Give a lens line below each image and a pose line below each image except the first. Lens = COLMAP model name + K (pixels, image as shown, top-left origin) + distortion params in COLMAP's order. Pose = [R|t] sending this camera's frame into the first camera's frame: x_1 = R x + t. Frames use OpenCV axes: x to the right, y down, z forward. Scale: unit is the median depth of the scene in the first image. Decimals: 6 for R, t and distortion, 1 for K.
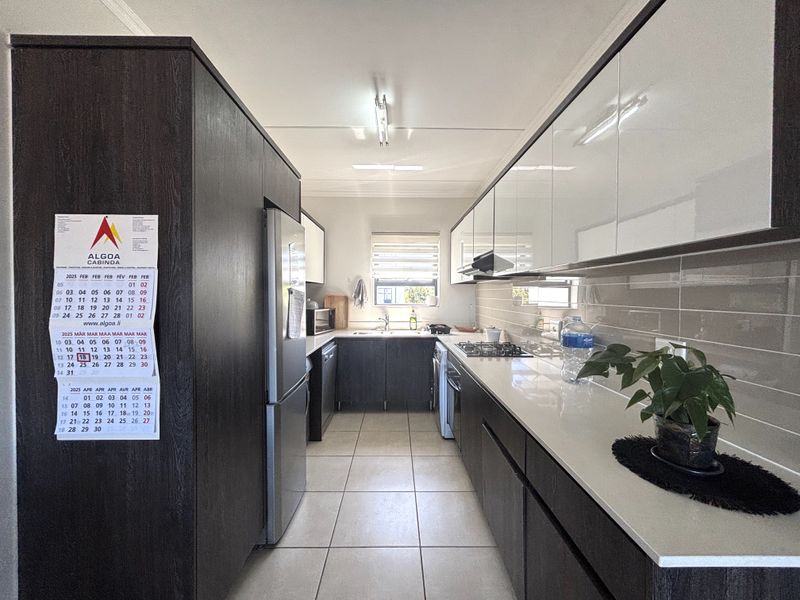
lens RADIAL K [[323.6, 0, 400.1], [0, 323.6, 298.1], [0, 0, 1]] dist [0.001272, 0.001015]
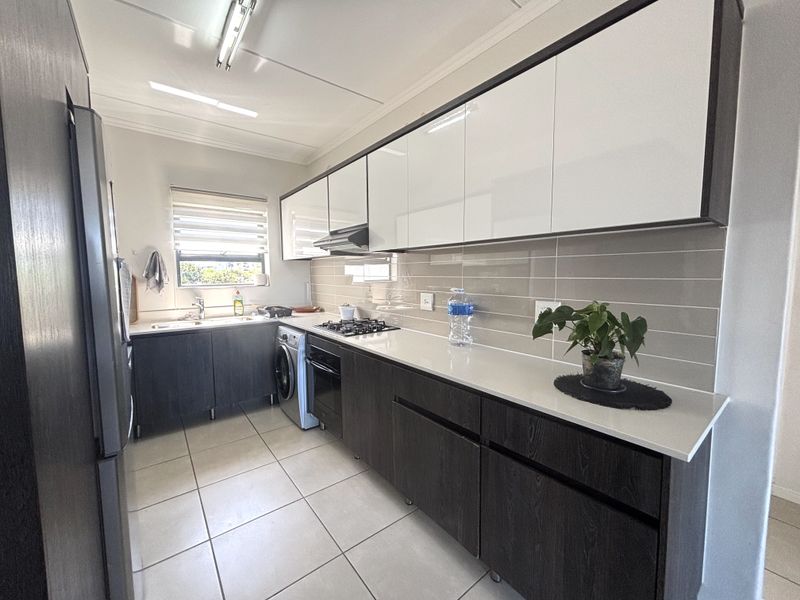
lens RADIAL K [[323.6, 0, 404.2], [0, 323.6, 296.9], [0, 0, 1]] dist [0.001272, 0.001015]
pose [[0.791294, -0.052678, 0.609162, -0.167177], [0.015545, 0.997693, 0.066084, 0.004659], [-0.611238, -0.042822, 0.790287, 0.120103]]
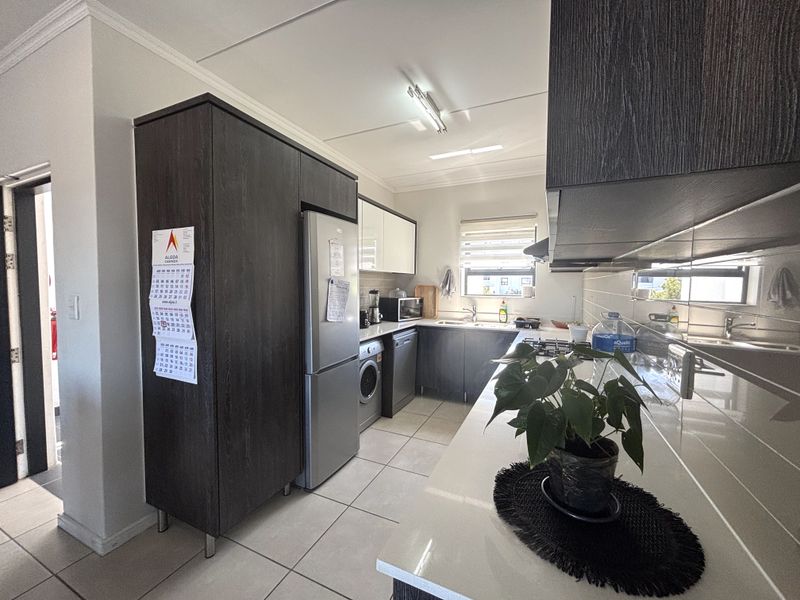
lens RADIAL K [[323.6, 0, 397.0], [0, 323.6, 298.7], [0, 0, 1]] dist [0.001272, 0.001015]
pose [[0.901850, 0.025504, -0.431296, 0.218904], [-0.011135, 0.999297, 0.035808, -0.000807], [0.431906, -0.027491, 0.901499, 0.033336]]
